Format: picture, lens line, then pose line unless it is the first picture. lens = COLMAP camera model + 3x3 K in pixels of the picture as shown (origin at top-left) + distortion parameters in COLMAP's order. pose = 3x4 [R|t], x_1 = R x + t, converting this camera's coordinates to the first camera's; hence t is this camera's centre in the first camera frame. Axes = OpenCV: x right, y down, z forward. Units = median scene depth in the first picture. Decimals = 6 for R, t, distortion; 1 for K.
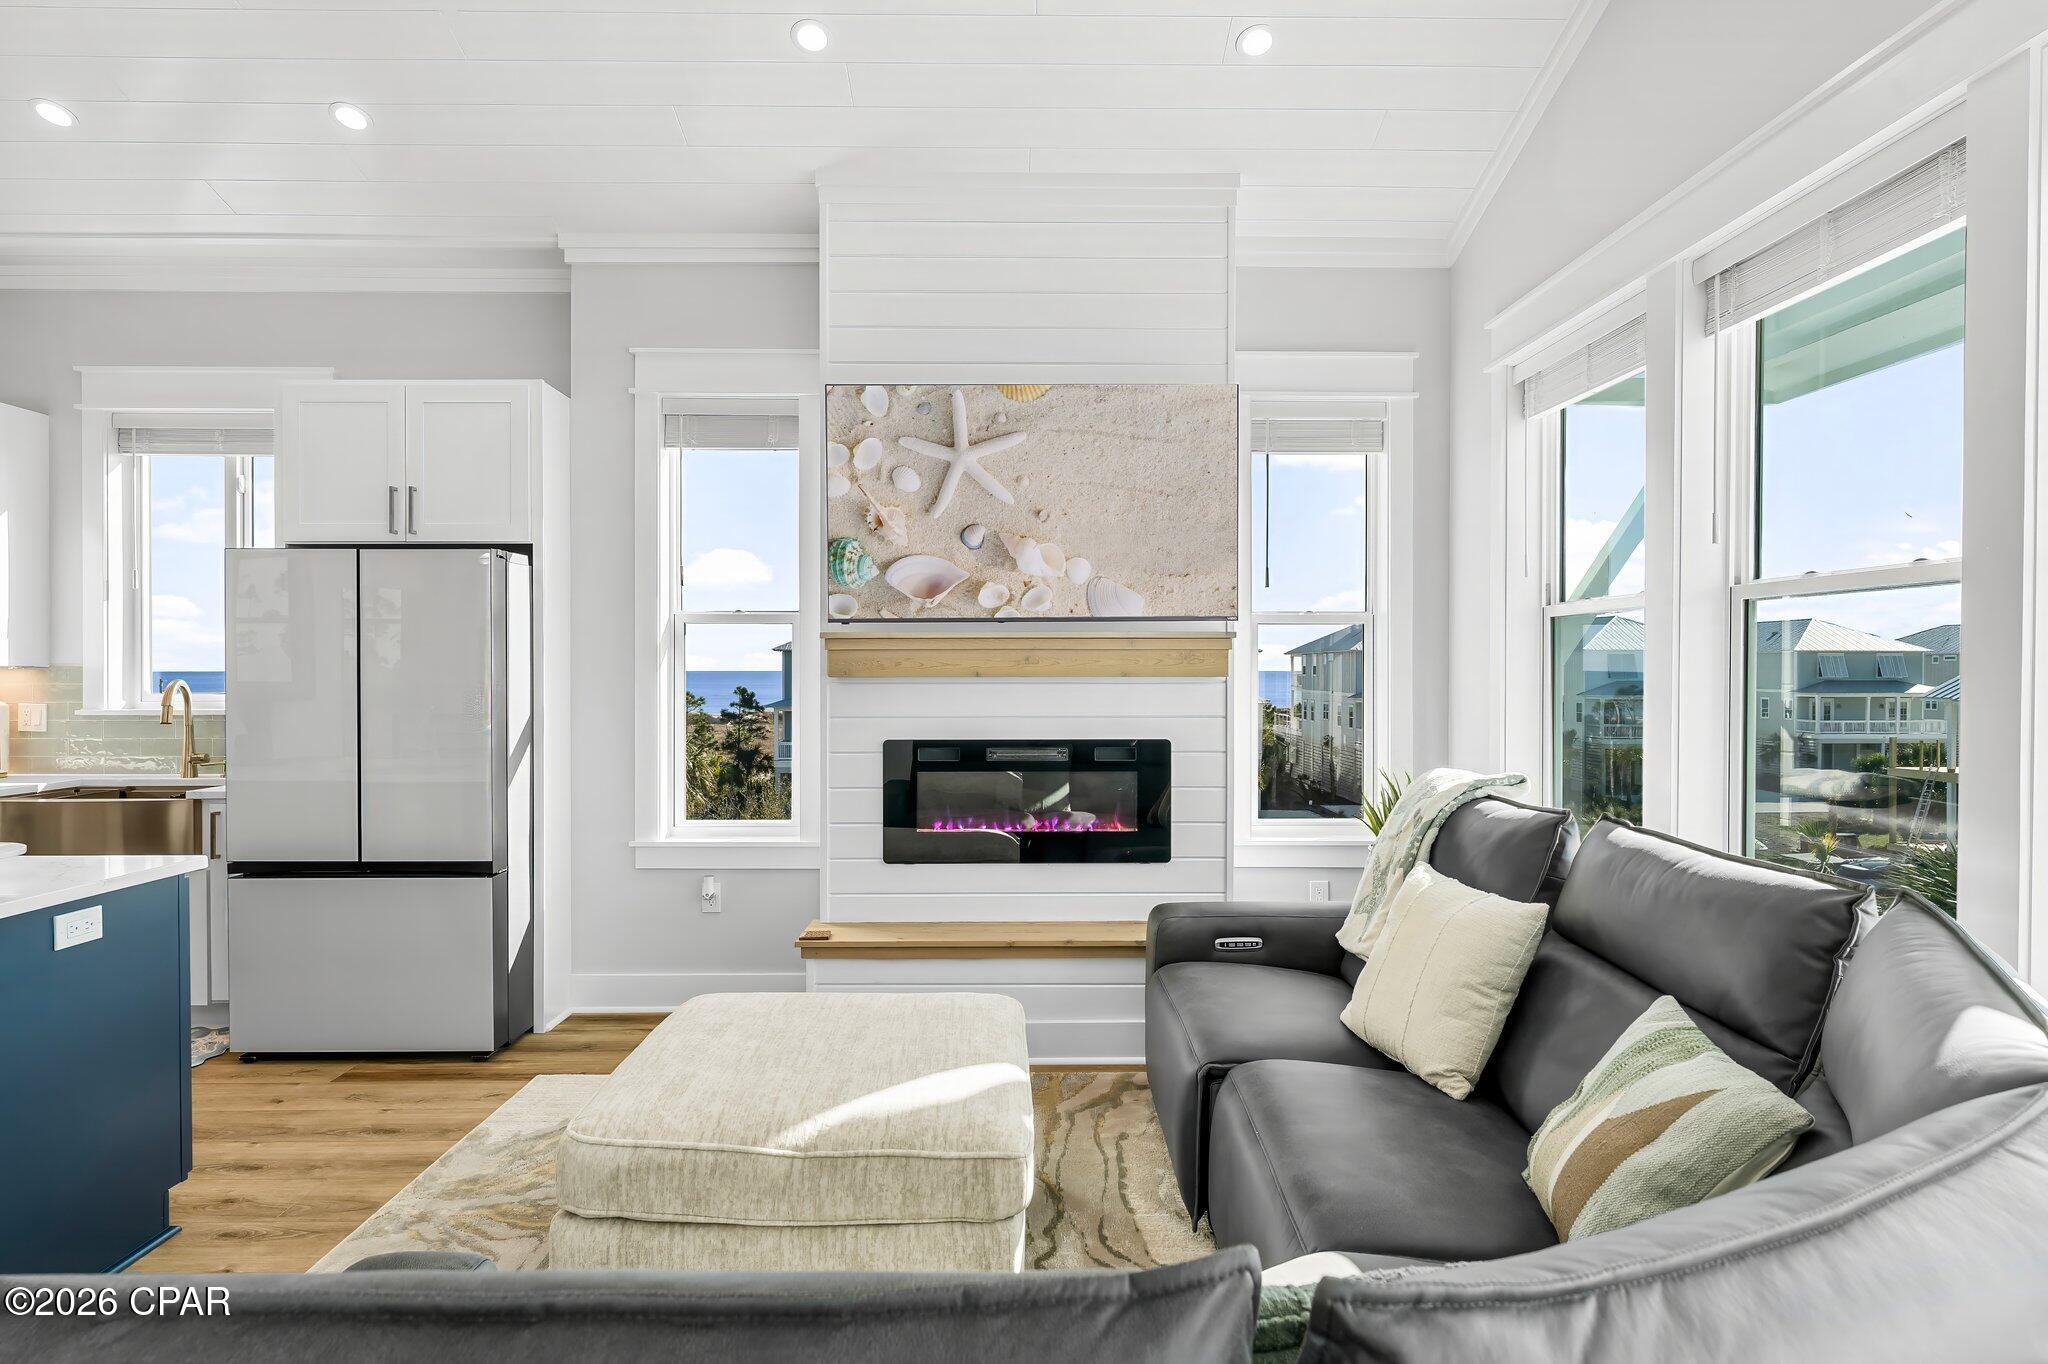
lens RADIAL K [[1067.6, 0, 1022.2], [0, 1067.6, 692.0], [0, 0, 1]] dist [-0.006678, -0.001736]
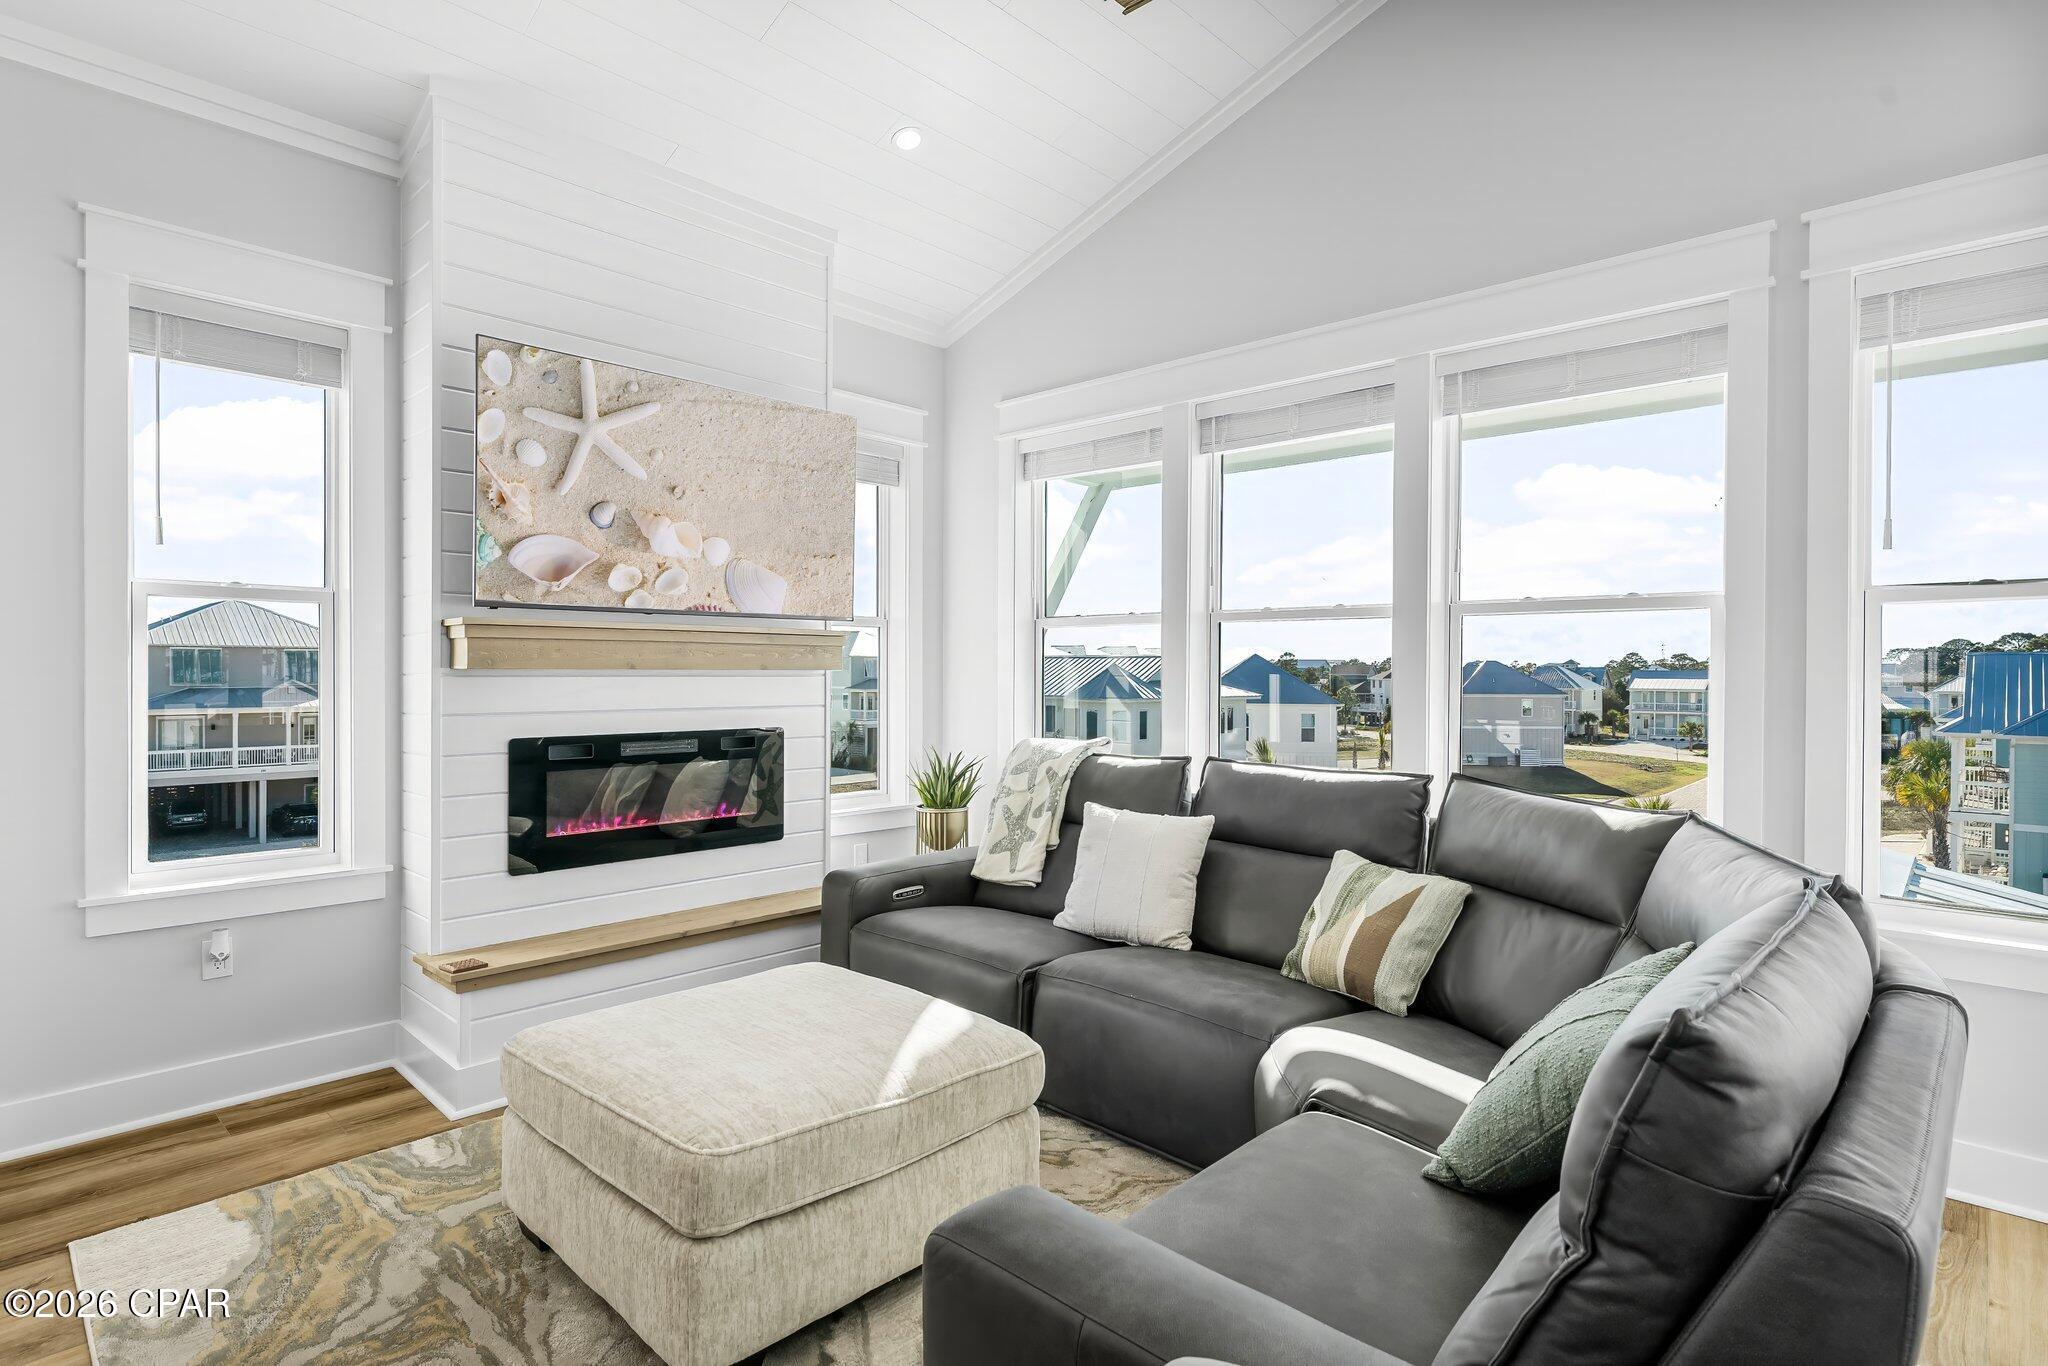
lens RADIAL K [[1024.6, 0, 1026.2], [0, 1024.6, 685.3], [0, 0, 1]] dist [-0.006842, -0.000522]
pose [[0.702416, -0.007040, 0.711732, -0.463952], [0.009529, 0.999954, 0.000487, 0.004174], [-0.711703, 0.006440, 0.702451, 0.090396]]
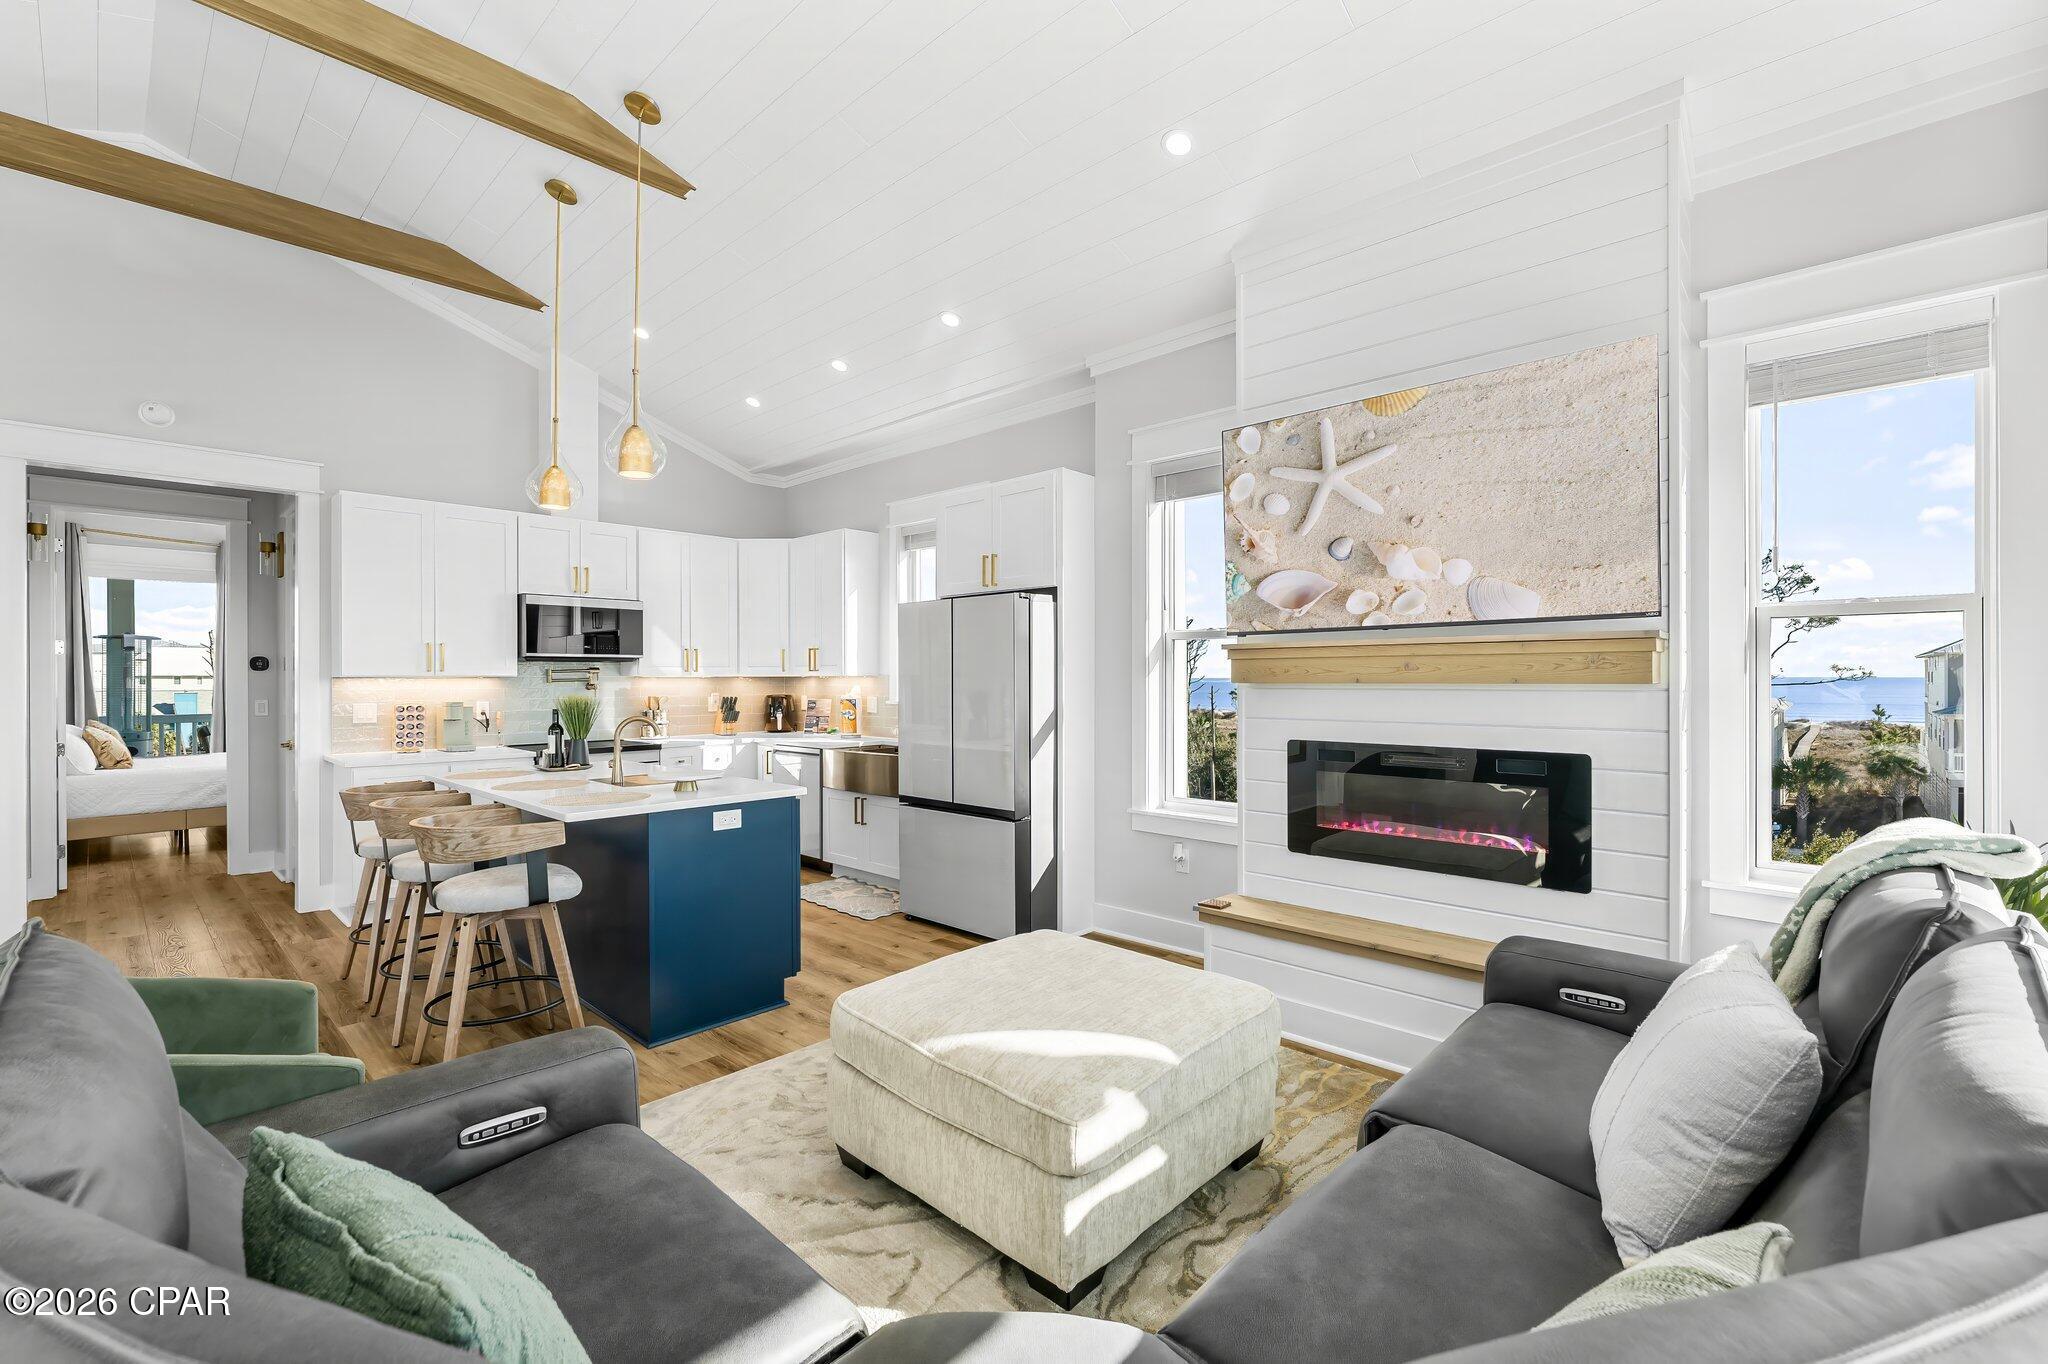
lens RADIAL K [[861.1, 0, 1029.9], [0, 861.1, 667.7], [0, 0, 1]] dist [-0.002795, 0.000161]
pose [[0.721966, -0.009898, -0.691858, 0.315857], [-0.009451, 0.999663, -0.024165, -0.005225], [0.691864, 0.023985, 0.721629, 0.174781]]
